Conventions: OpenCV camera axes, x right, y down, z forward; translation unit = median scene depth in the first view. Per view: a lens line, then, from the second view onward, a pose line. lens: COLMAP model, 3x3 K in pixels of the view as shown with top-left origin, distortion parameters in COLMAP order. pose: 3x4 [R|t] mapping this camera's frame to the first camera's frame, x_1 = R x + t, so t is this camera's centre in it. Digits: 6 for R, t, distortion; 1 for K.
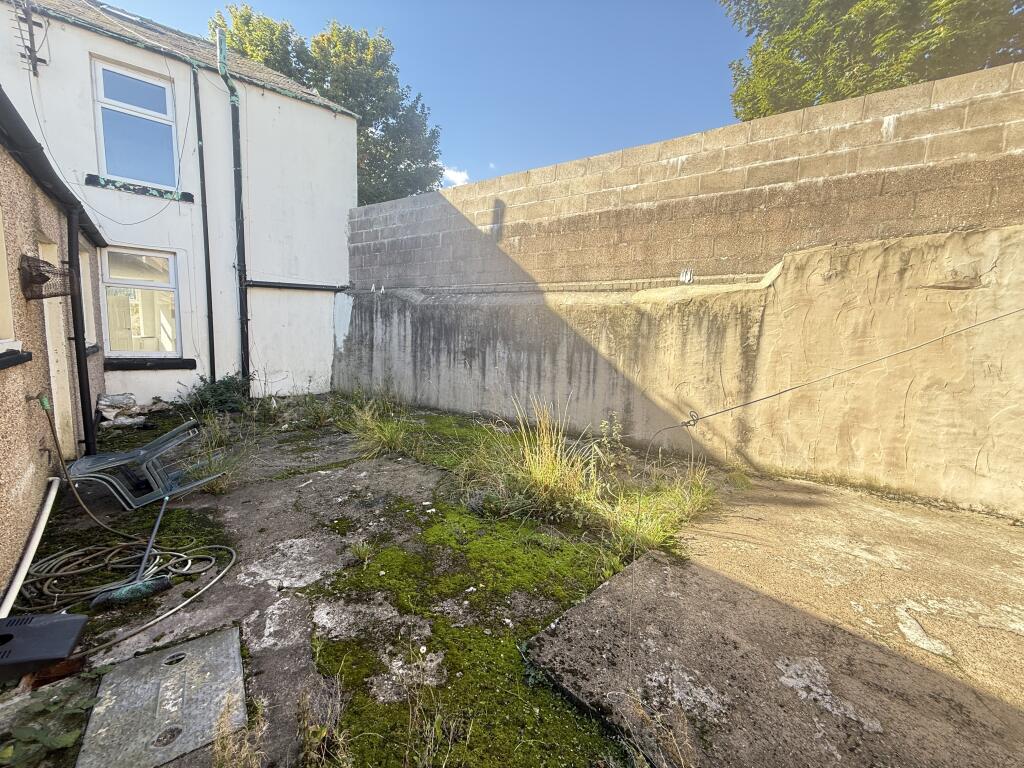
lens RADIAL K [[408.3, 0, 511.2], [0, 408.3, 384.5], [0, 0, 1]] dist [0.002138, -0.000032]
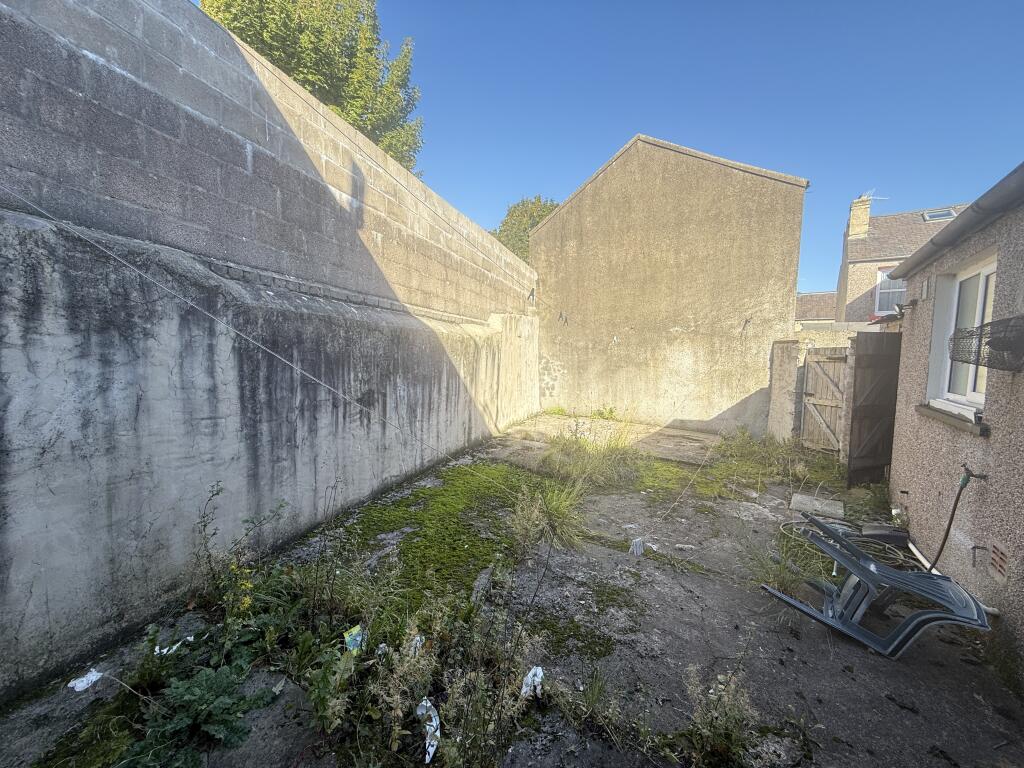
lens RADIAL K [[408.3, 0, 508.6], [0, 408.3, 380.3], [0, 0, 1]] dist [0.002138, -0.000032]
pose [[-0.265172, -0.103058, 0.958678, -0.763966], [0.088522, 0.987470, 0.130638, -0.171335], [-0.960129, 0.119506, -0.252727, 0.968317]]
